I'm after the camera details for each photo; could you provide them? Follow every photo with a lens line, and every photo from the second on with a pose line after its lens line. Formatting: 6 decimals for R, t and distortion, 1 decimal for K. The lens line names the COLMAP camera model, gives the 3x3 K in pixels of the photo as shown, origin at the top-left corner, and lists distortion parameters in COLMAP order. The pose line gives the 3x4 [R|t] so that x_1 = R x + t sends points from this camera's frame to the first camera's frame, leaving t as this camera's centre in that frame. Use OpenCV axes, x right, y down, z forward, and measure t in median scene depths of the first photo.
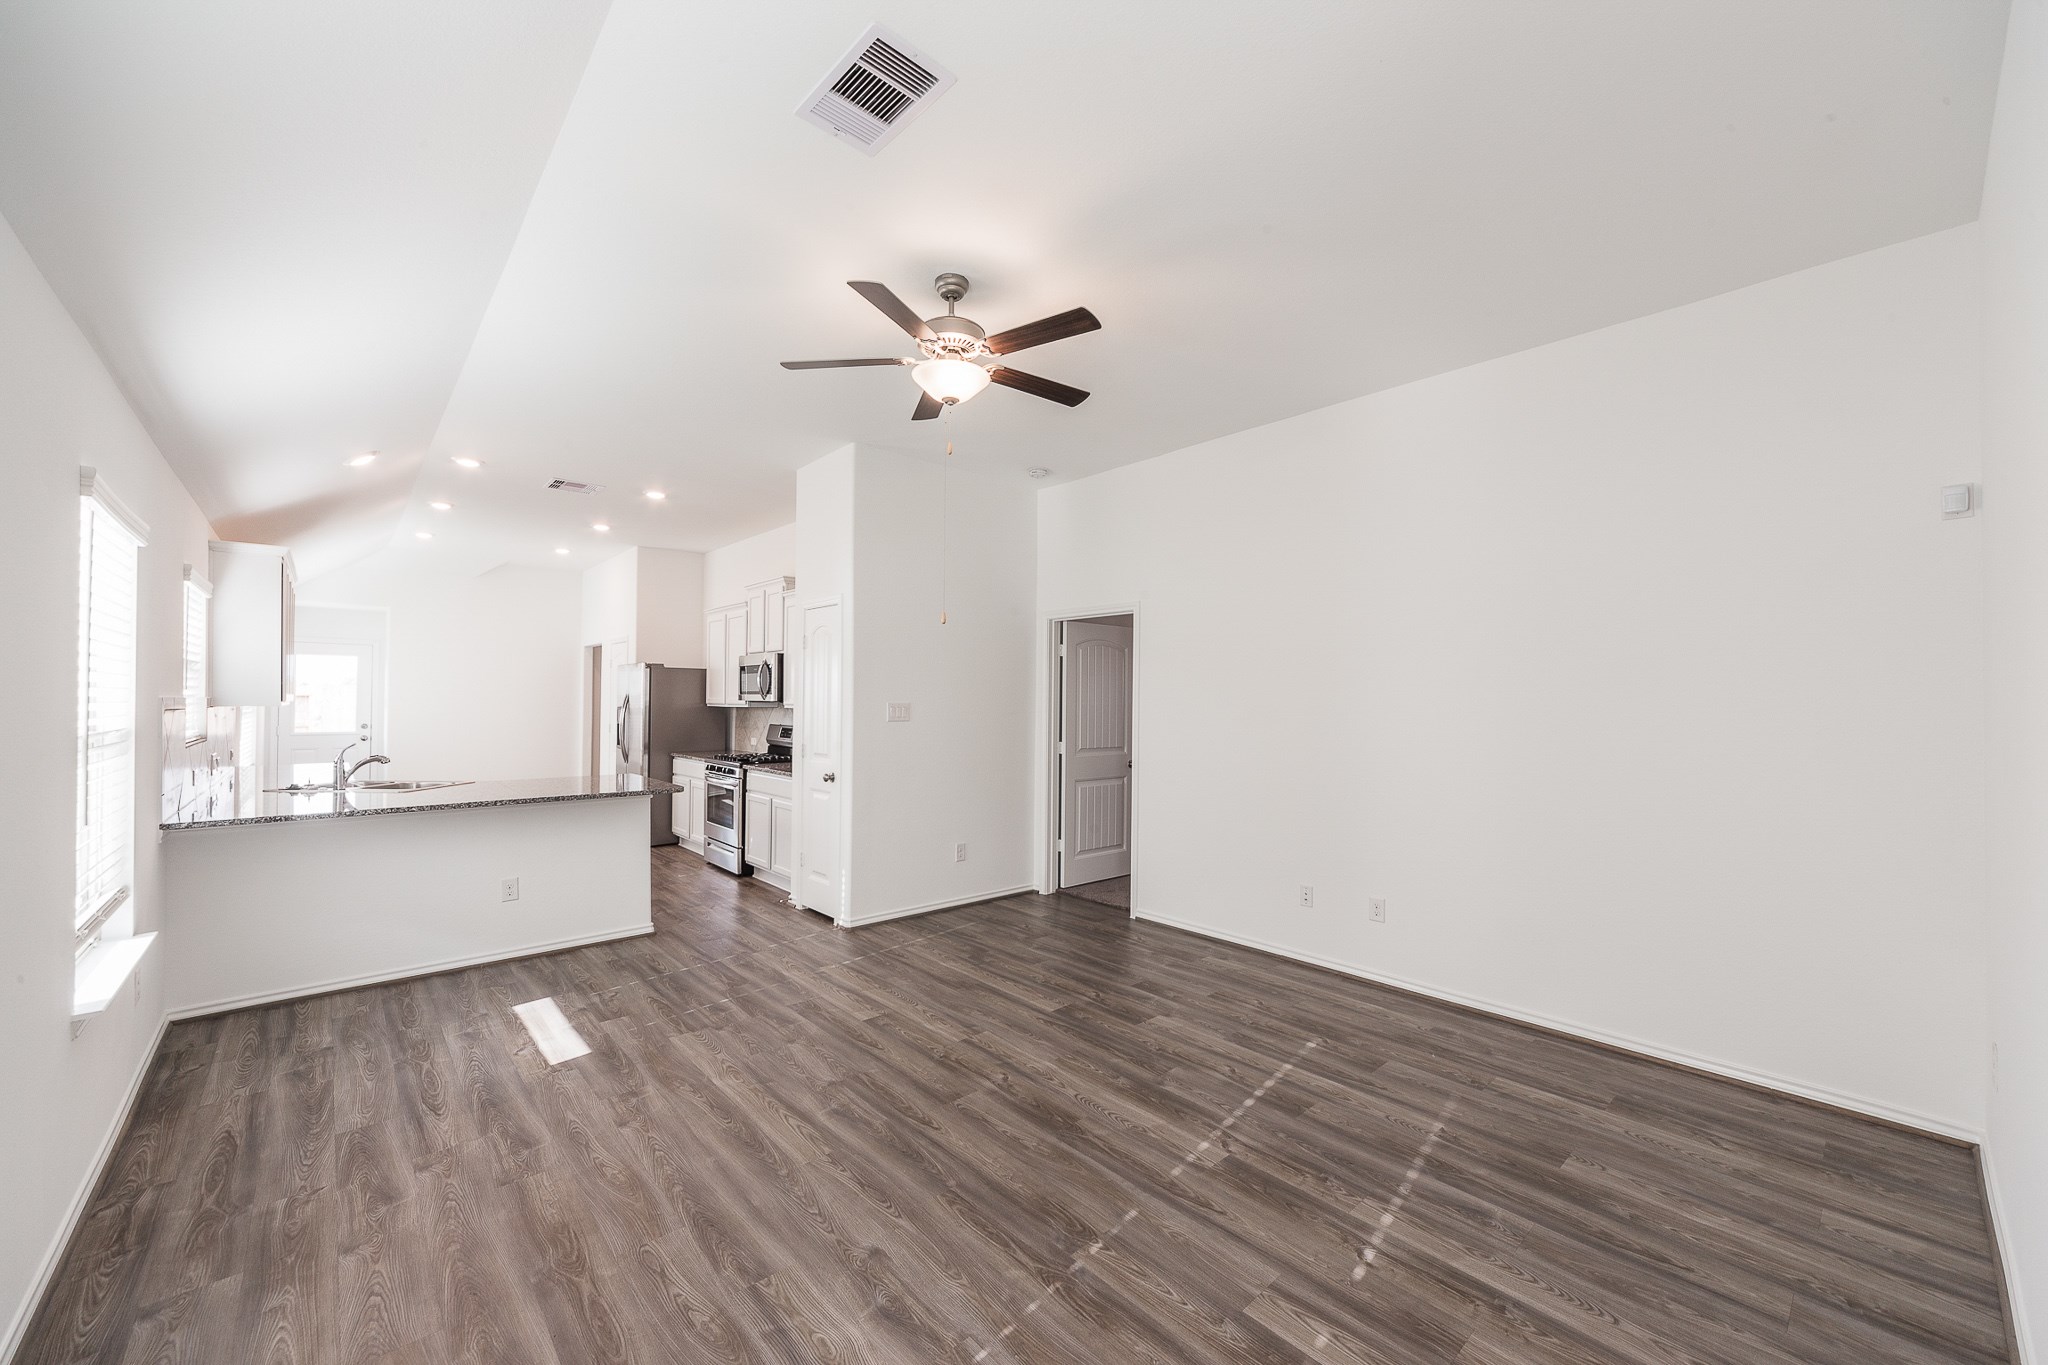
lens RADIAL K [[784.6, 0, 1016.3], [0, 784.6, 693.1], [0, 0, 1]] dist [0.000858, -0.000049]
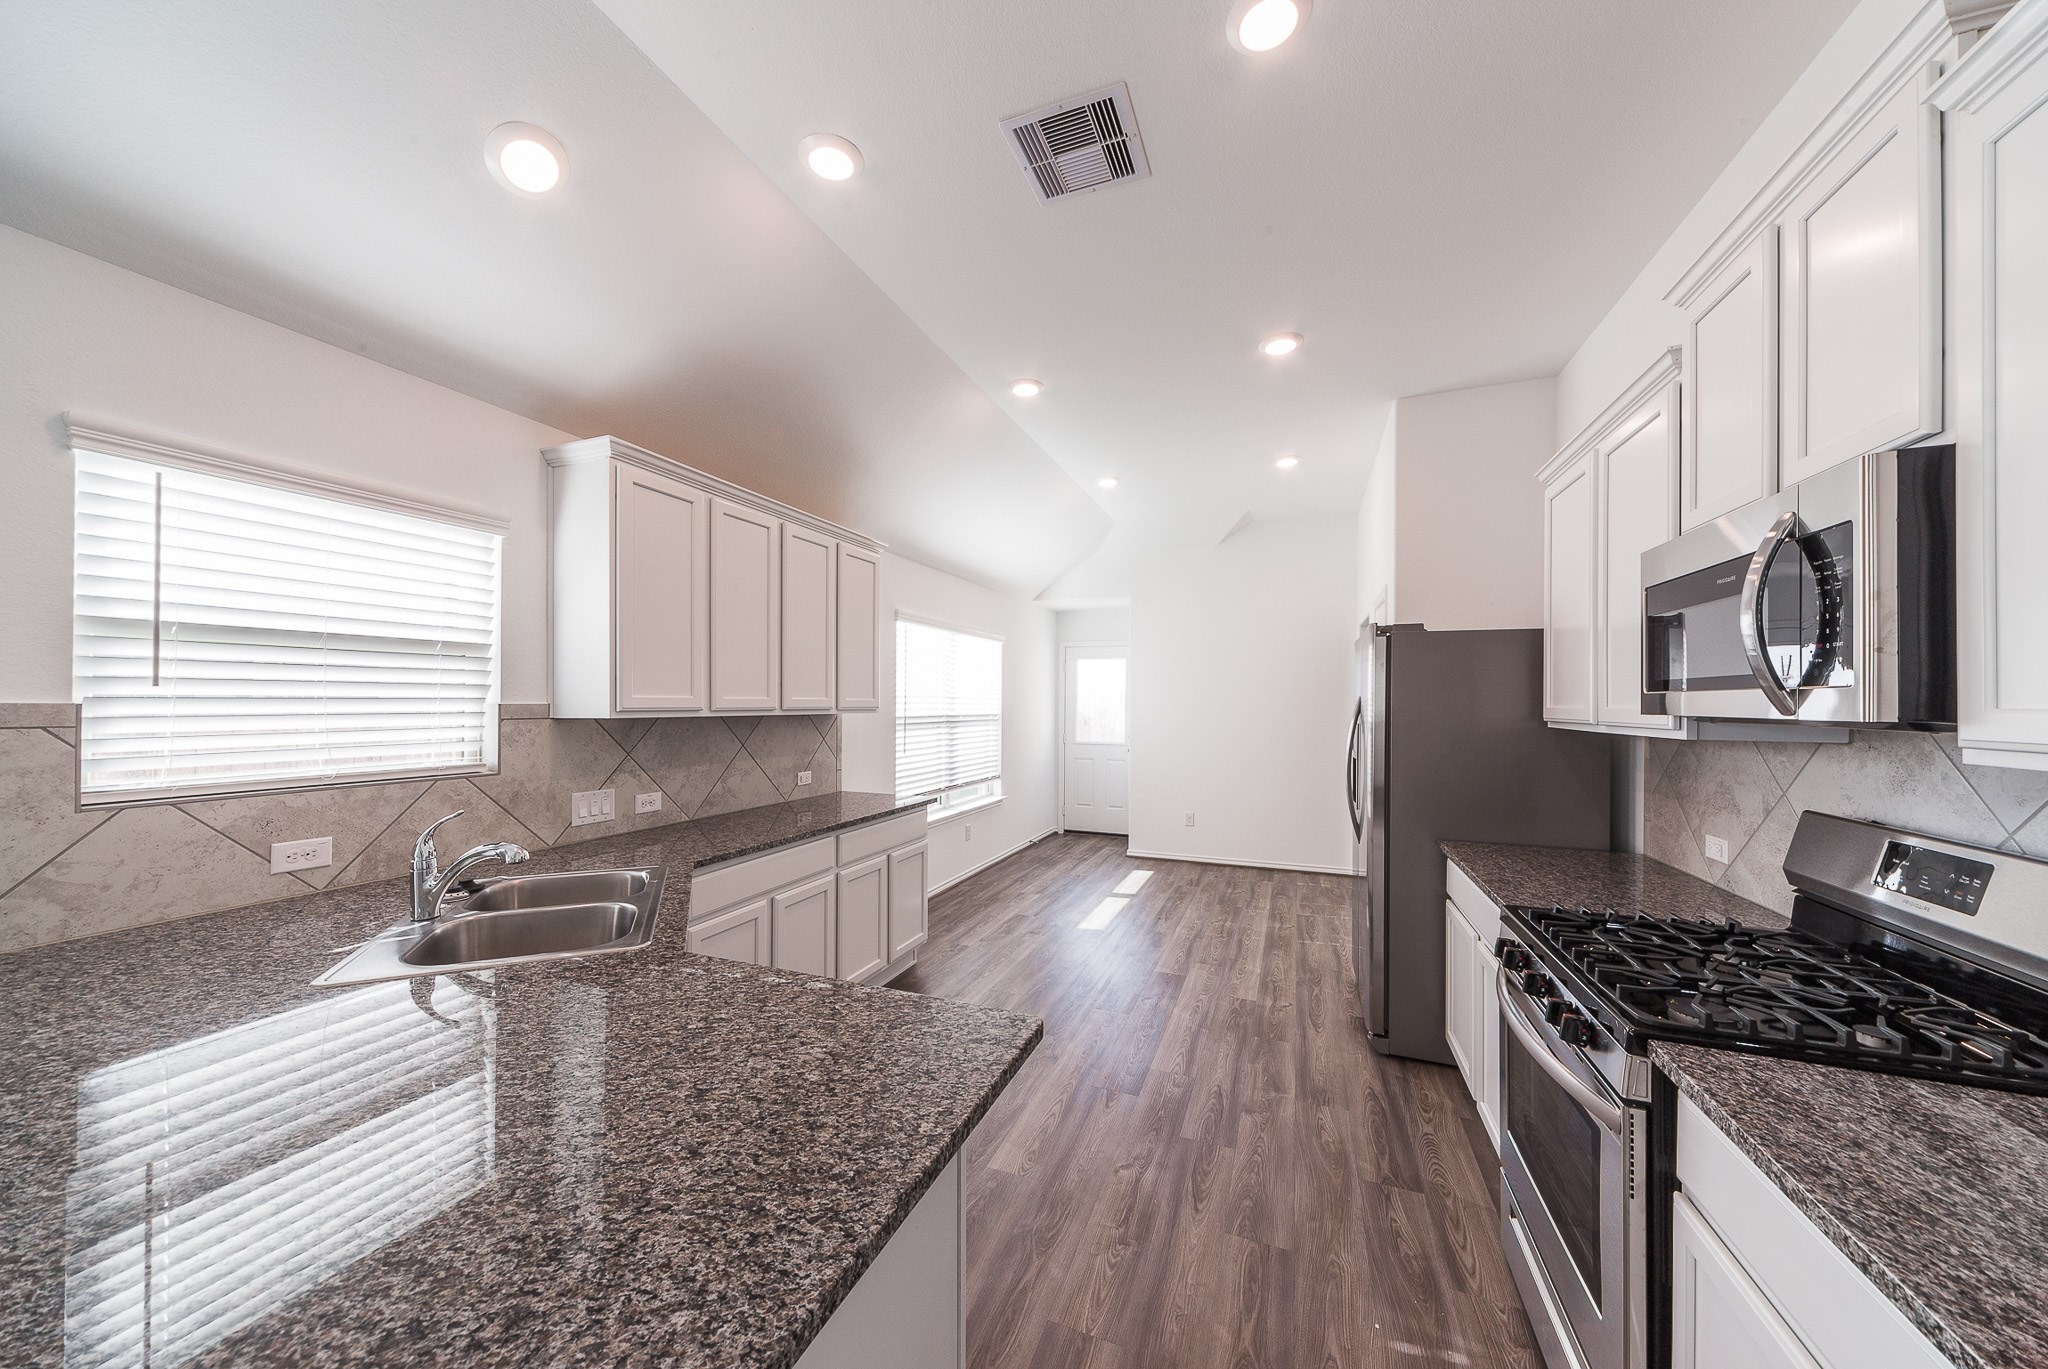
lens RADIAL K [[702.3, 0, 1013.8], [0, 702.3, 695.4], [0, 0, 1]] dist [0.000192, 0.000033]
pose [[0.446395, -0.010175, -0.894778, -0.543913], [0.002950, 0.999947, -0.009900, 0.009920], [0.894831, 0.001780, 0.446401, 1.624376]]
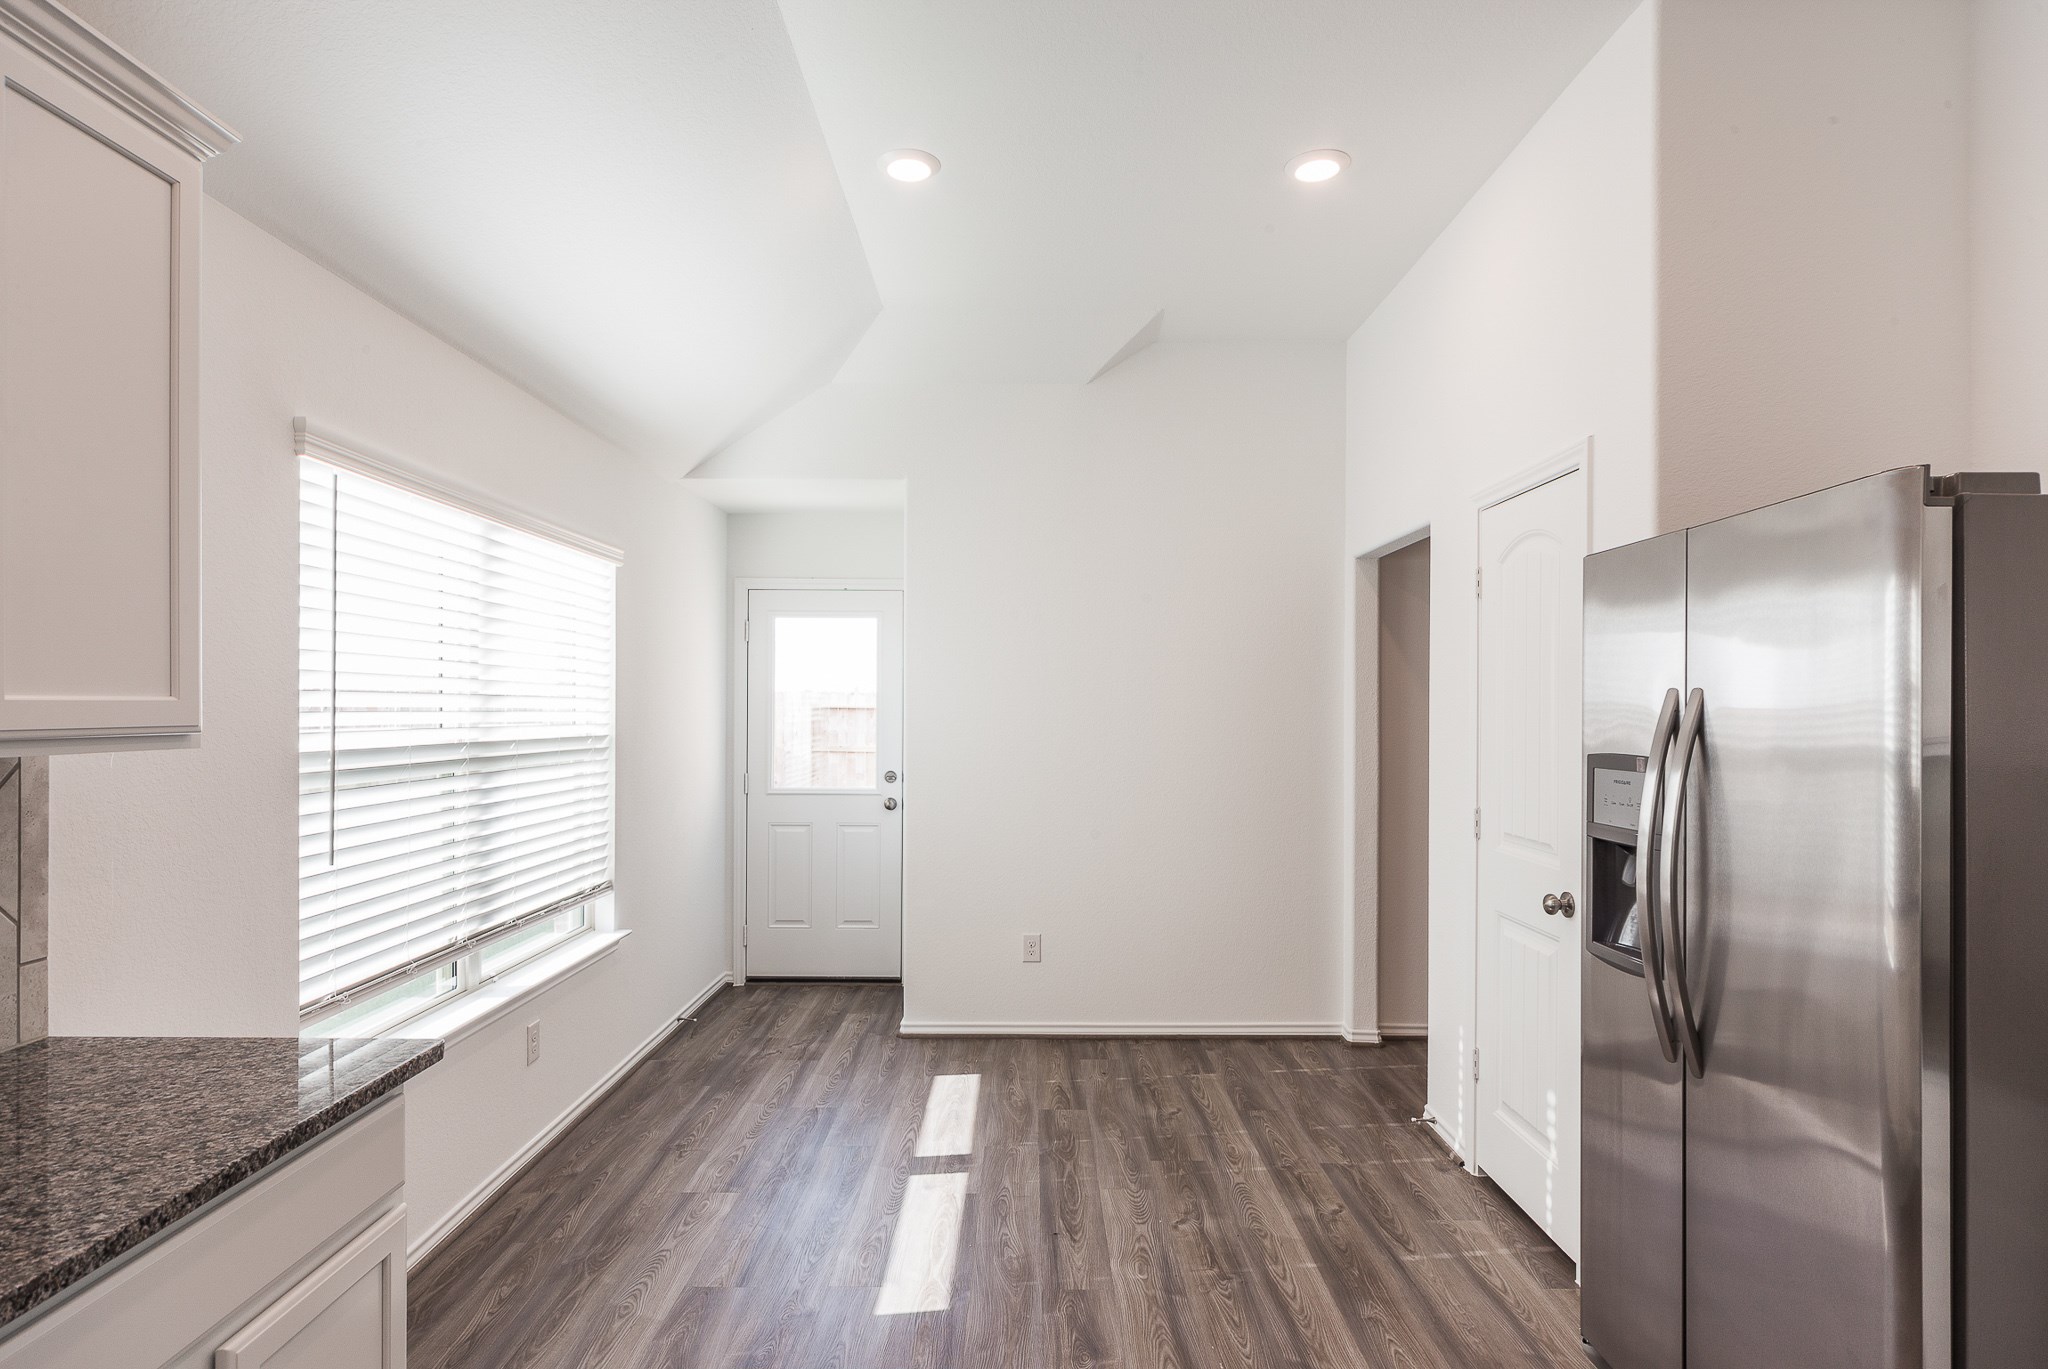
lens RADIAL K [[1101.7, 0, 1024.4], [0, 1101.7, 705.0], [0, 0, 1]] dist [-0.001388, -0.000759]
pose [[0.744565, -0.003693, -0.667539, -1.139181], [0.005600, 0.999984, 0.000713, 0.009086], [0.667526, -0.004269, 0.744574, 1.845375]]
